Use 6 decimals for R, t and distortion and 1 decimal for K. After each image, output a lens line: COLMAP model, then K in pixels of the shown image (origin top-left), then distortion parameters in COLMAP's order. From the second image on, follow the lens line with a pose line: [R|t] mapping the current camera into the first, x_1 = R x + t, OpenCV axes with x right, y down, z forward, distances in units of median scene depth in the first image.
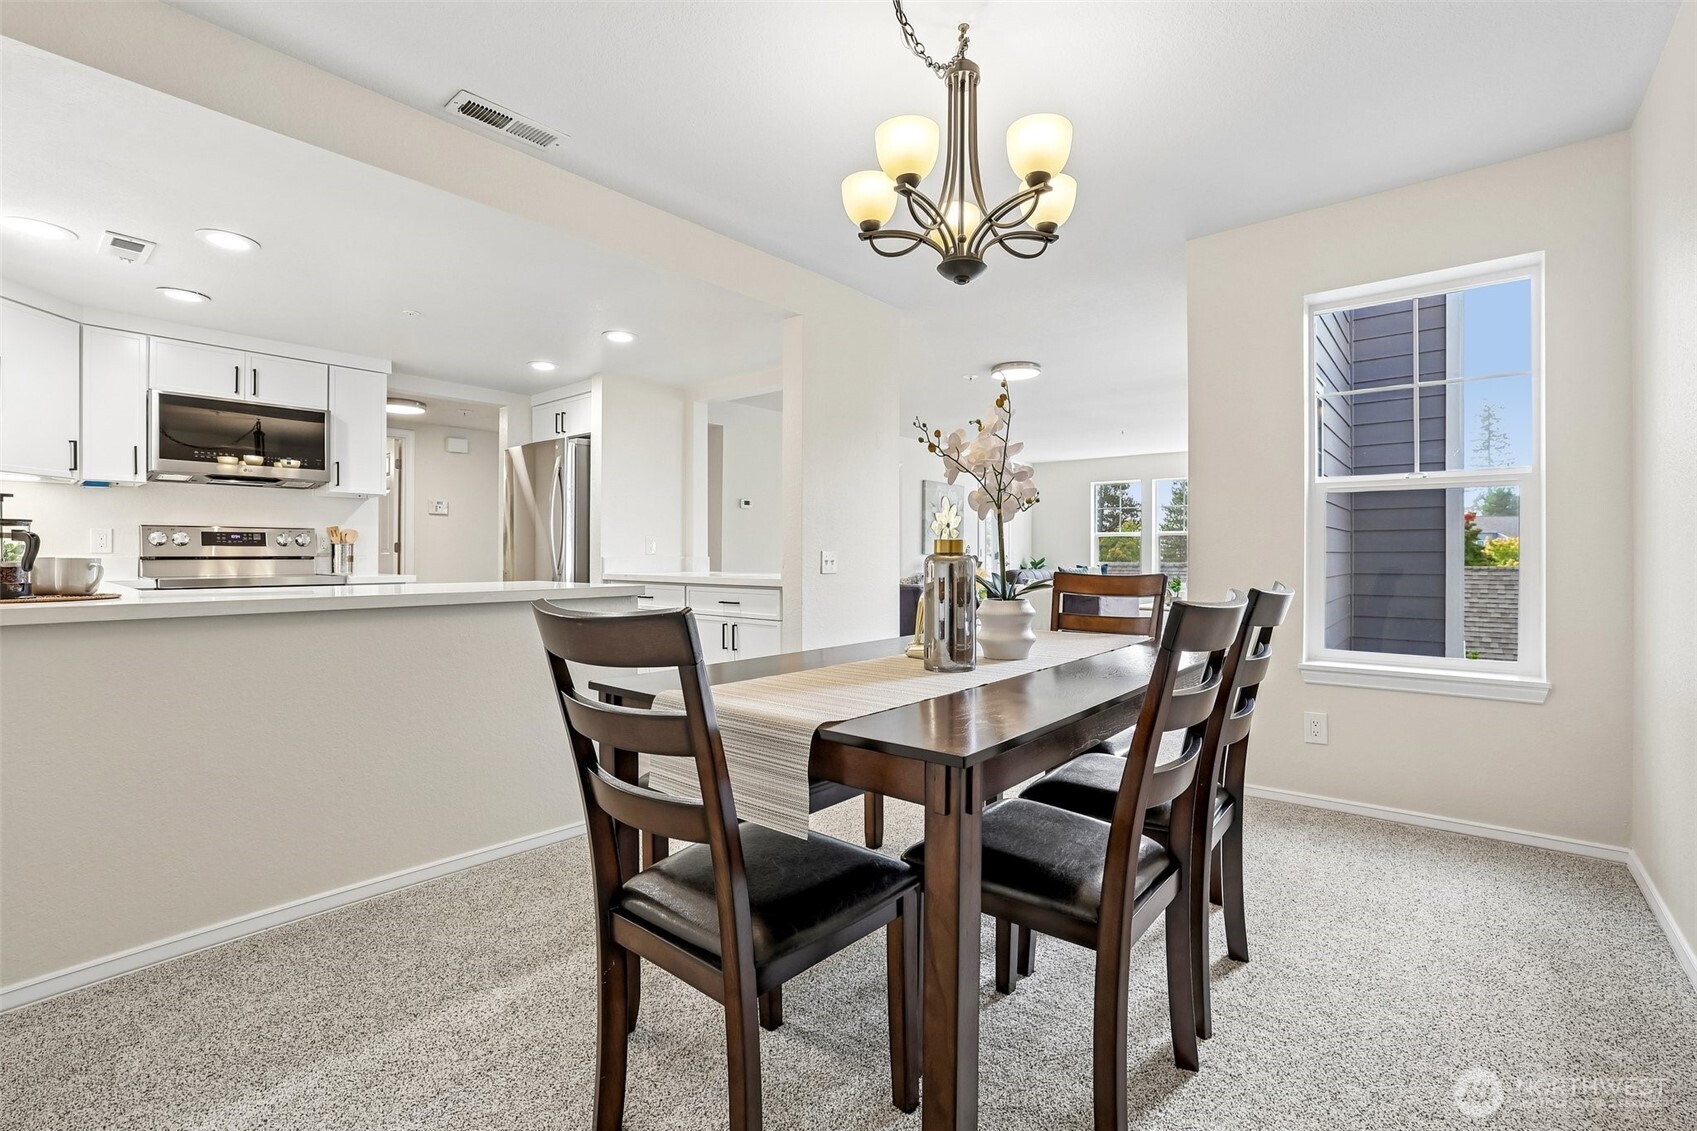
lens RADIAL K [[751.3, 0, 851.7], [0, 751.3, 555.7], [0, 0, 1]] dist [-0.039929, 0.013170]
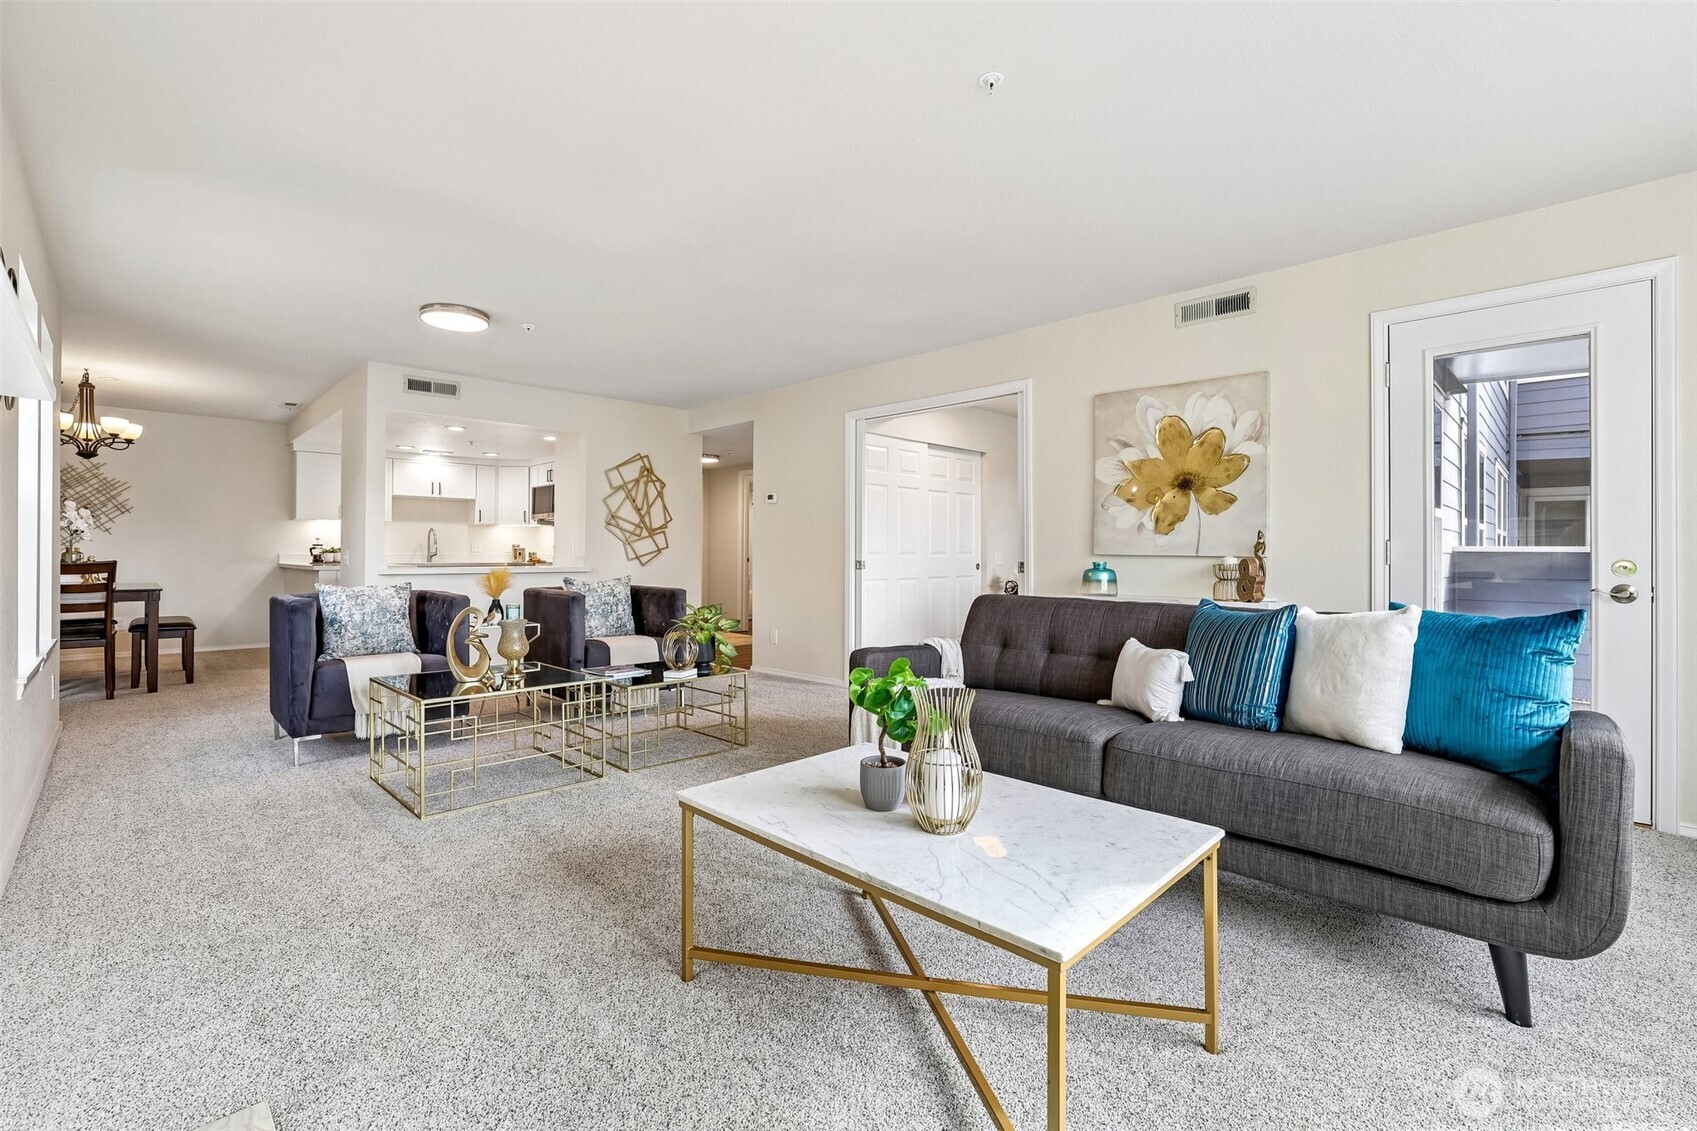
lens RADIAL K [[751.3, 0, 853.0], [0, 751.3, 554.5], [0, 0, 1]] dist [-0.039929, 0.013170]
pose [[-0.087211, 0.001654, -0.996188, 1.284092], [-0.003896, 0.999990, 0.002001, -0.005083], [0.996182, 0.004055, -0.087204, 1.988029]]
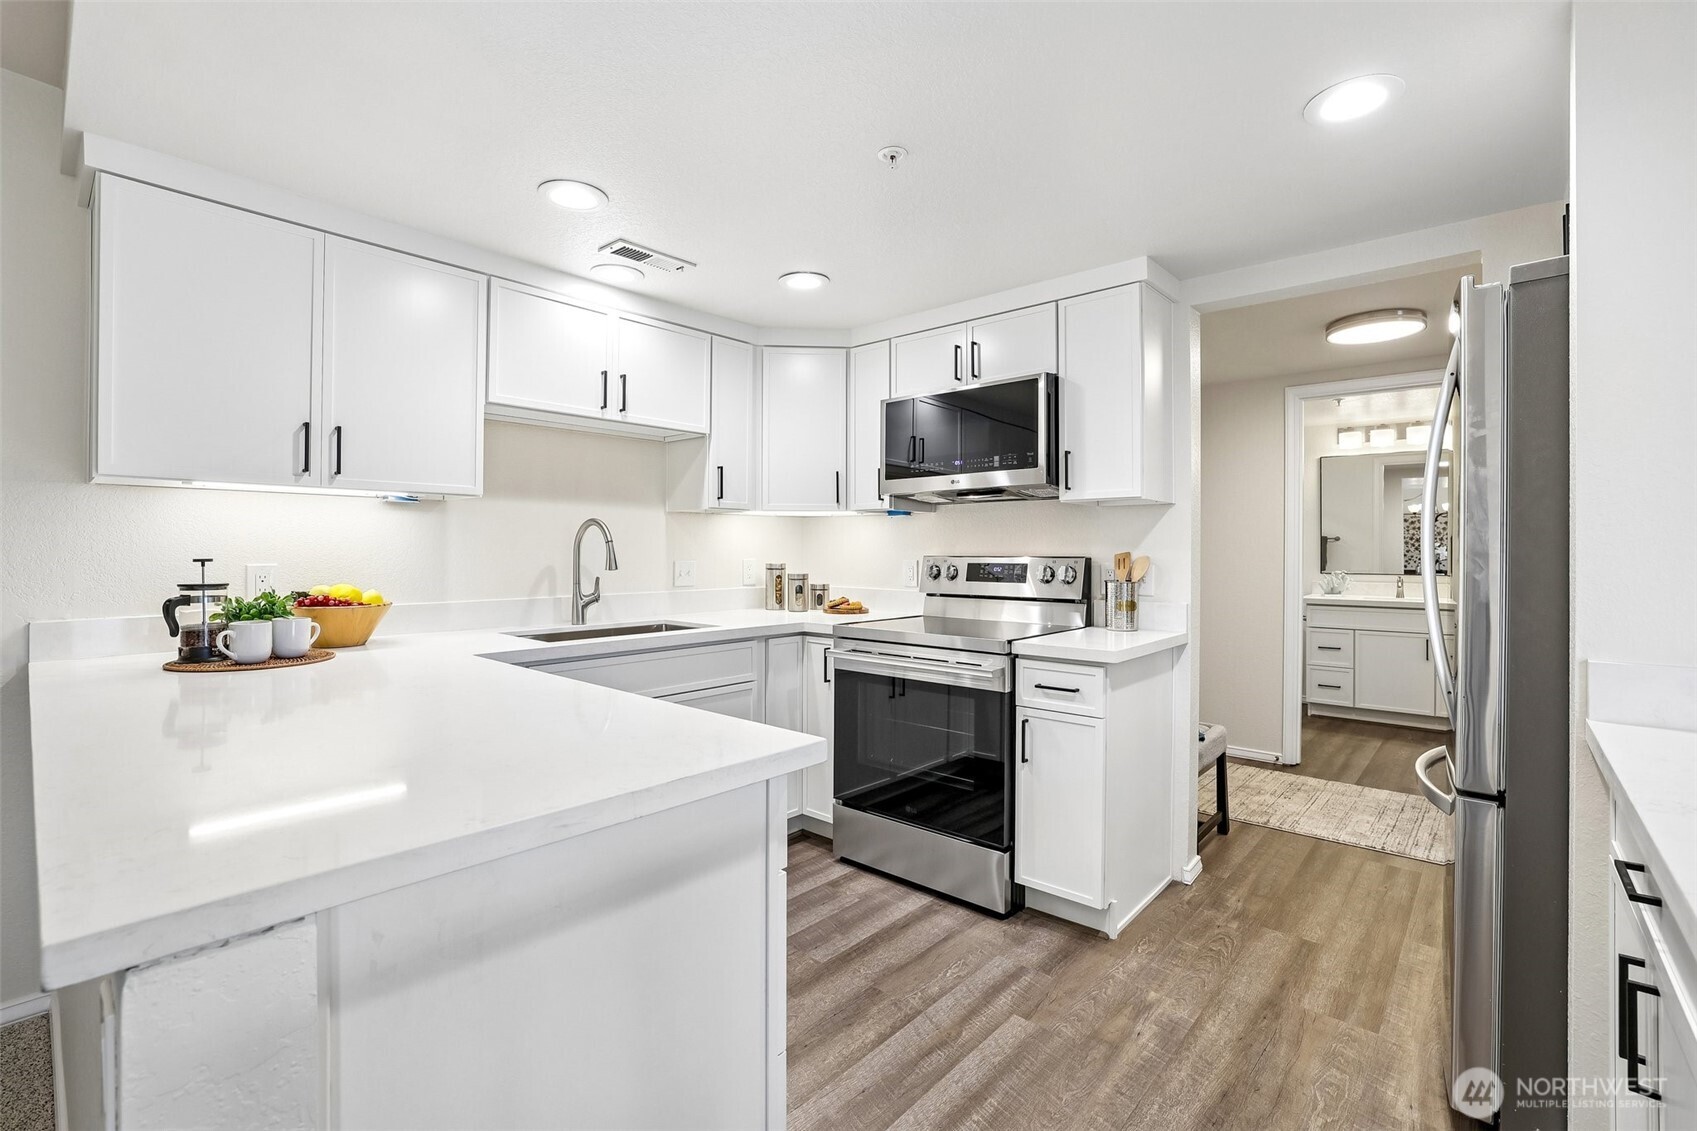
lens RADIAL K [[751.3, 0, 856.6], [0, 751.3, 555.1], [0, 0, 1]] dist [-0.039929, 0.013170]
pose [[-0.022804, 0.007430, -0.999712, -0.058393], [-0.004212, 0.999963, 0.007527, -0.044873], [0.999731, 0.004383, -0.022772, 0.851661]]
